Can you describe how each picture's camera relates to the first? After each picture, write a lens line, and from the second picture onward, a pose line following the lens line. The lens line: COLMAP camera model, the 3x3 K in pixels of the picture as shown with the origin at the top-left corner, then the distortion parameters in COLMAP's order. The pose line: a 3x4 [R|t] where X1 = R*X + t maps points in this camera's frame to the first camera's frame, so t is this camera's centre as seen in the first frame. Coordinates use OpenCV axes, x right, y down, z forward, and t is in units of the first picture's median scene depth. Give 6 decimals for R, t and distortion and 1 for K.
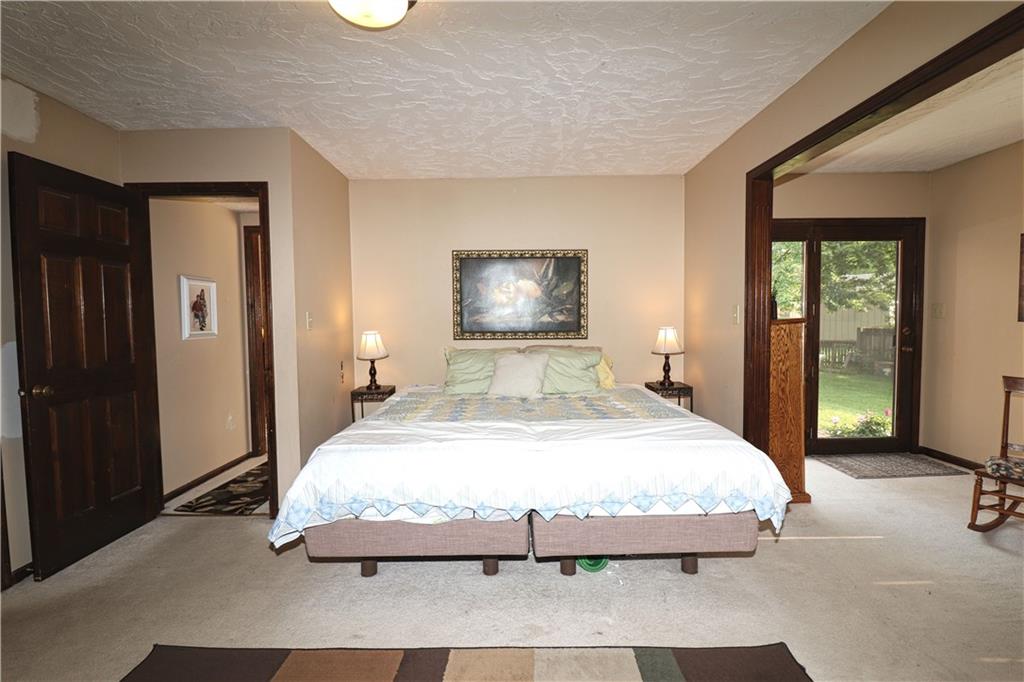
lens RADIAL K [[482.8, 0, 506.8], [0, 482.8, 341.1], [0, 0, 1]] dist [-0.001117, -0.000567]
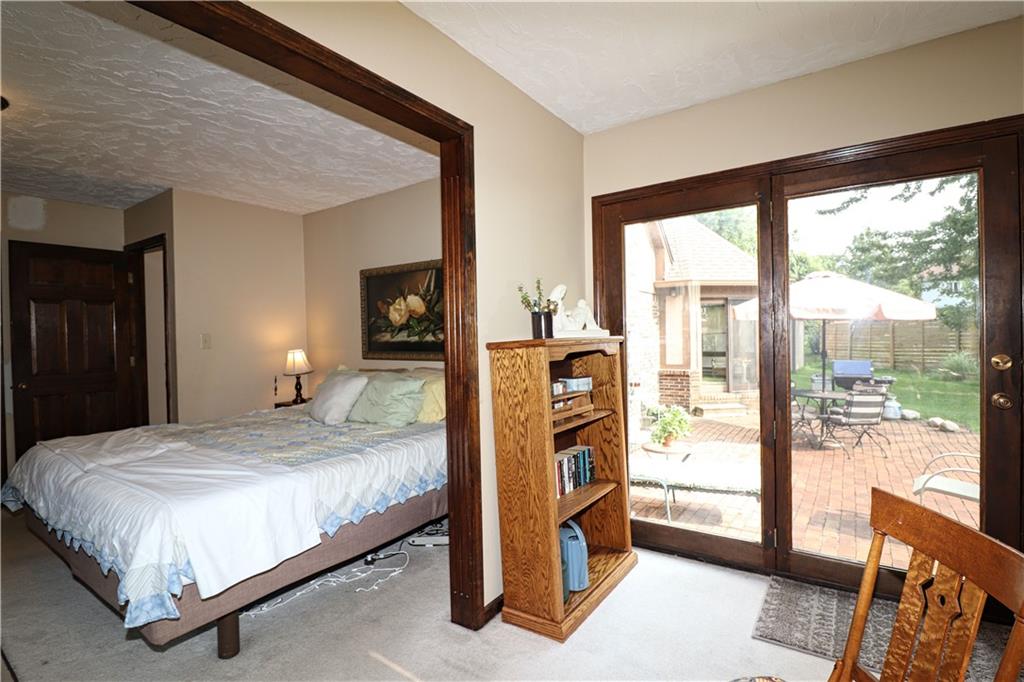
lens RADIAL K [[482.8, 0, 510.2], [0, 482.8, 340.8], [0, 0, 1]] dist [-0.001117, -0.000567]
pose [[0.822142, 0.000215, -0.569282, 0.788972], [-0.014965, 0.999663, -0.021234, -0.026097], [0.569086, 0.025977, 0.821868, 0.388349]]
